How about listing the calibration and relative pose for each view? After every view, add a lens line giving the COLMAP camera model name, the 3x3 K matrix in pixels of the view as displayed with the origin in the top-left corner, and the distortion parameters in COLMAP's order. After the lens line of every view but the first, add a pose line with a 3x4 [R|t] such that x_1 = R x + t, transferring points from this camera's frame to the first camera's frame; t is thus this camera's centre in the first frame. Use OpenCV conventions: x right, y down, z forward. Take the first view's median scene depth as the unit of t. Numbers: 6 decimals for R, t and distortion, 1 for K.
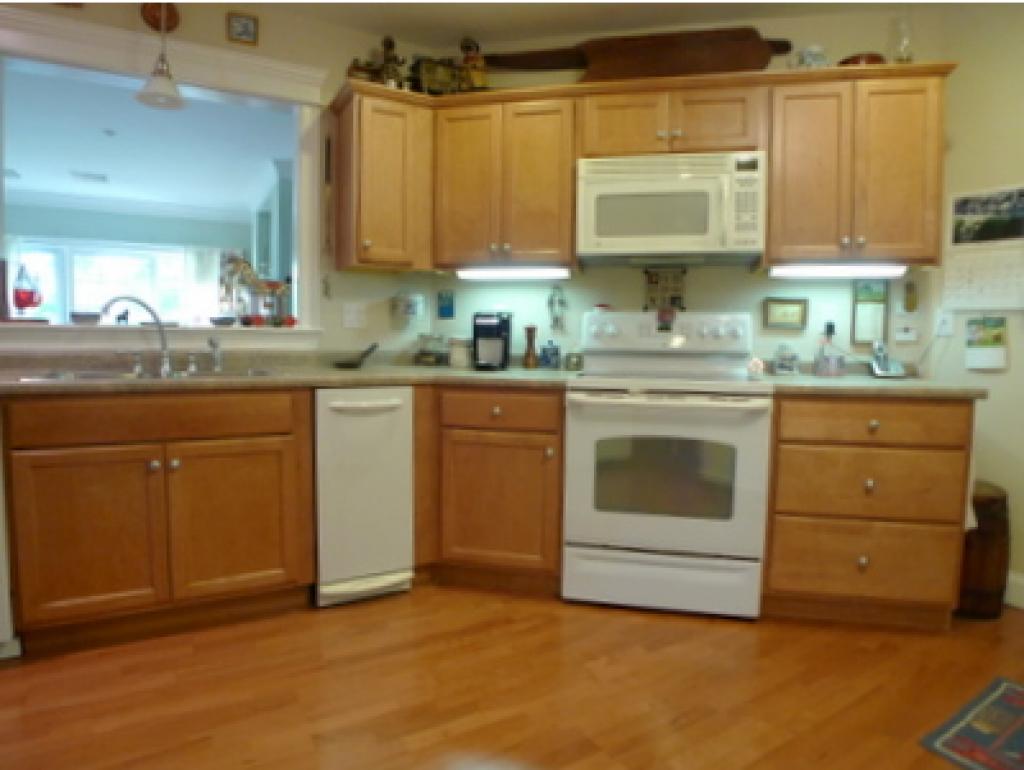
lens RADIAL K [[625.3, 0, 484.4], [0, 625.3, 376.5], [0, 0, 1]] dist [-0.051197, 0.000400]
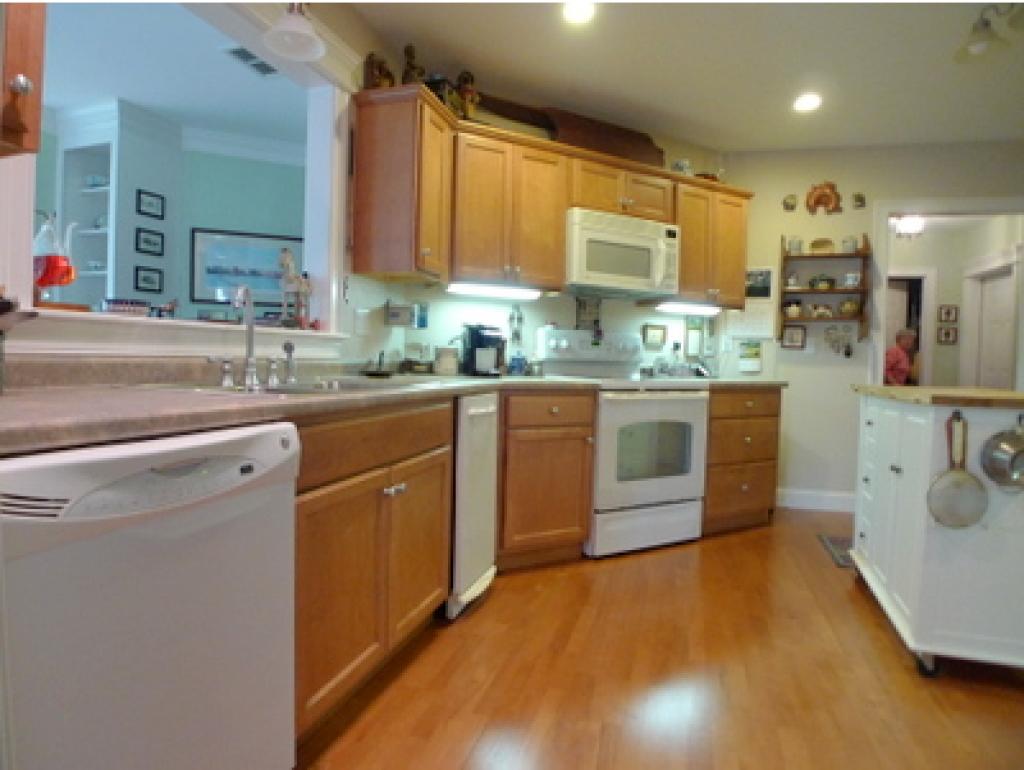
lens RADIAL K [[601.3, 0, 493.0], [0, 601.3, 379.9], [0, 0, 1]] dist [-0.064331, 0.002412]
pose [[0.724828, -0.018028, 0.688694, -0.835656], [0.026419, 0.999650, -0.001637, -0.004154], [-0.688423, 0.019381, 0.725050, 0.259210]]
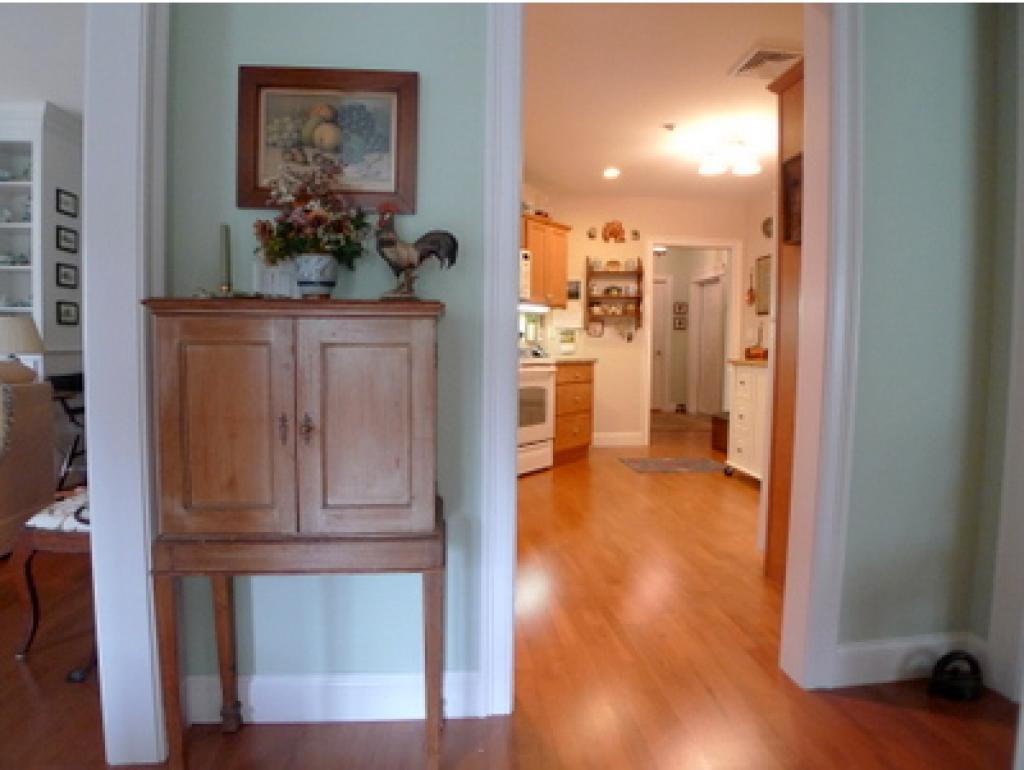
lens RADIAL K [[625.3, 0, 484.4], [0, 625.3, 376.5], [0, 0, 1]] dist [-0.051197, 0.000400]
pose [[0.402798, -0.053327, 0.913734, -1.539743], [0.049452, 0.998111, 0.036452, -0.020839], [-0.913952, 0.030503, 0.404674, 0.273796]]
